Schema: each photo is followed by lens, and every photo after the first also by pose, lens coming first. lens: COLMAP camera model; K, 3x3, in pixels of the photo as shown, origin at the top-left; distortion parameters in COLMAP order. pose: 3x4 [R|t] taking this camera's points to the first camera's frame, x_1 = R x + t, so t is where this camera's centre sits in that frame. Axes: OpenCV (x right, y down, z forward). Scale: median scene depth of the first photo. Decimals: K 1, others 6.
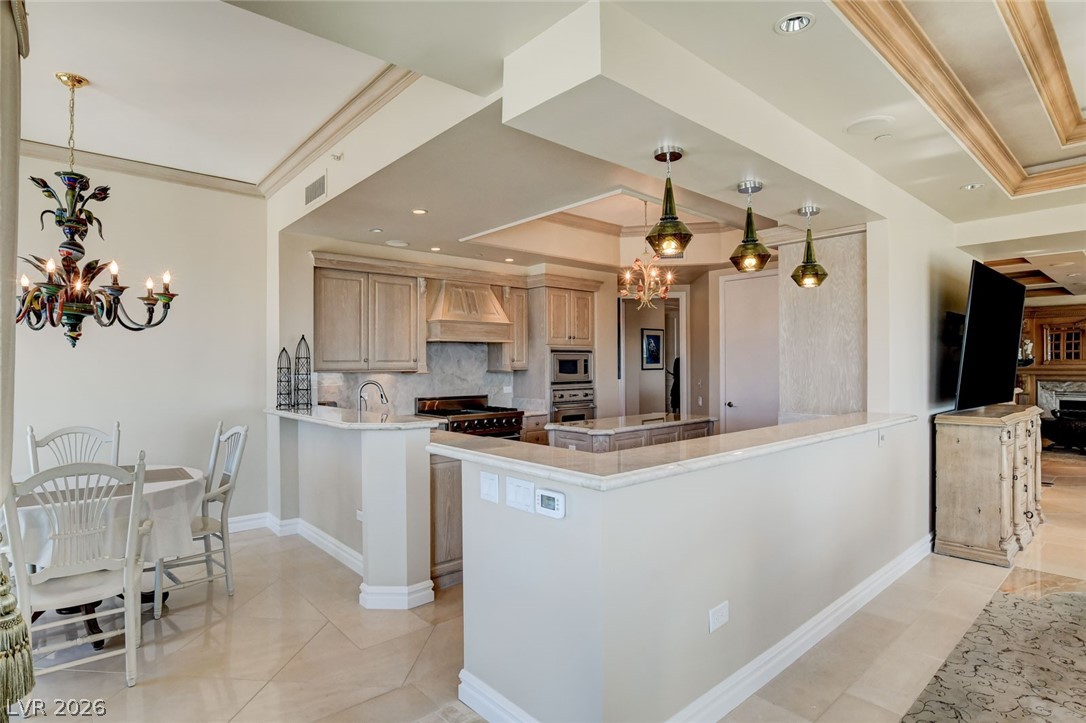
lens RADIAL K [[568.3, 0, 544.5], [0, 568.3, 367.9], [0, 0, 1]] dist [-0.023410, 0.002854]
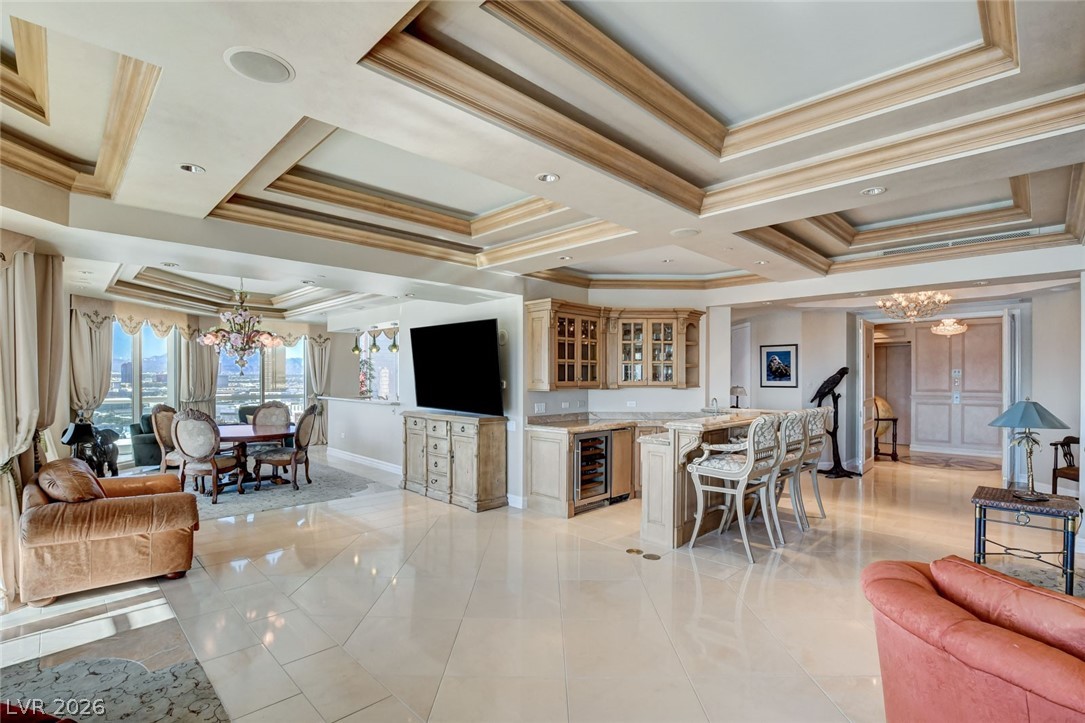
lens RADIAL K [[503.9, 0, 540.4], [0, 503.9, 382.5], [0, 0, 1]] dist [-0.024813, 0.001156]
pose [[0.054973, 0.017722, -0.998331, 1.717147], [-0.004383, 0.999837, 0.017507, -0.030827], [0.998478, 0.003413, 0.055042, 0.935136]]
